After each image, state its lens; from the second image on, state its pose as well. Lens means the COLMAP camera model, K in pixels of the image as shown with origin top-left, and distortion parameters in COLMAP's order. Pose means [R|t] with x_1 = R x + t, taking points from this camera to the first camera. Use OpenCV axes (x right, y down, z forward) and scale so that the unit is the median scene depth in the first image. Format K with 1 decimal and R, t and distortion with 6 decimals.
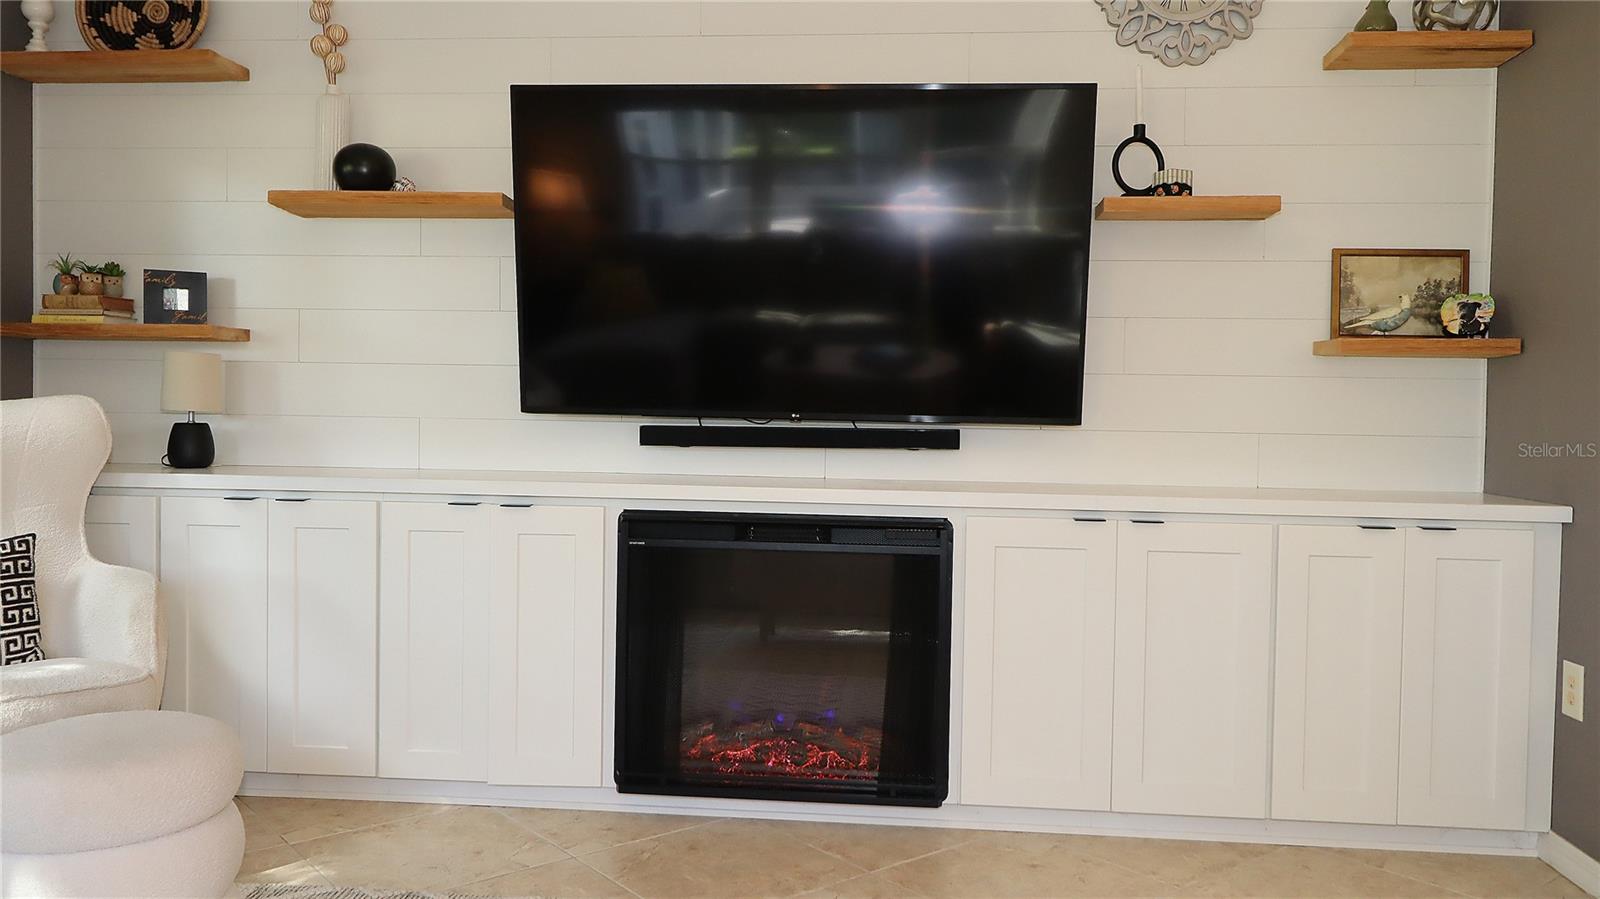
lens RADIAL K [[1196.4, 0, 809.4], [0, 1196.4, 443.6], [0, 0, 1]] dist [0.004769, -0.000180]
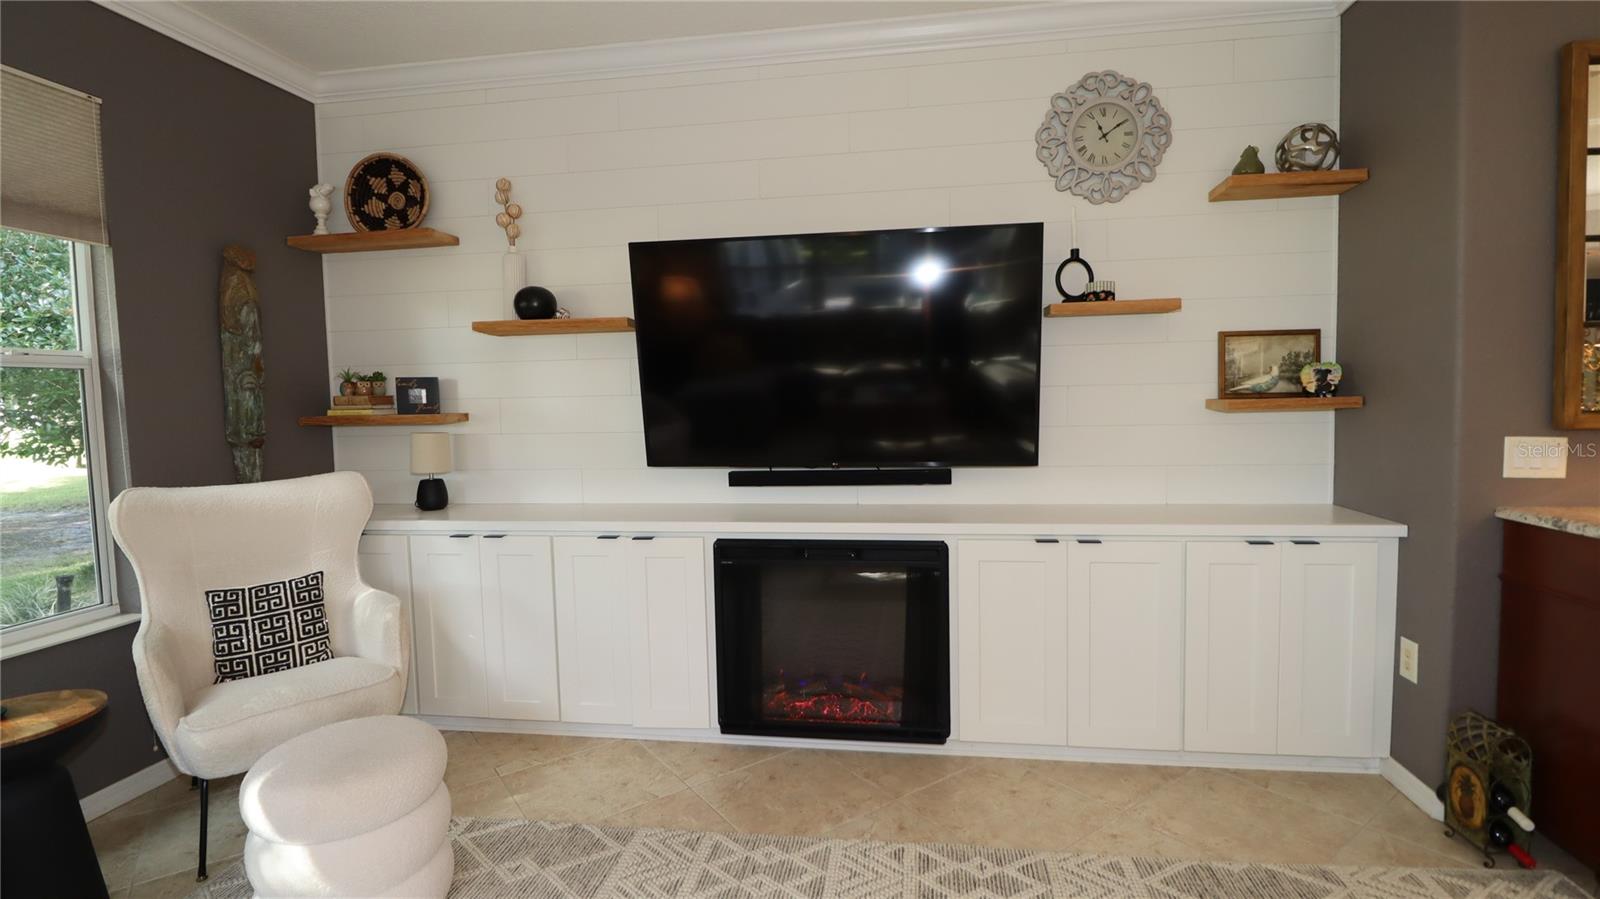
lens RADIAL K [[742.6, 0, 816.8], [0, 742.6, 441.6], [0, 0, 1]] dist [-0.002417, -0.011518]
pose [[0.997624, -0.035176, -0.059229, 0.020494], [0.037173, 0.998765, 0.032953, -0.083728], [0.057997, -0.035076, 0.997700, 0.117677]]
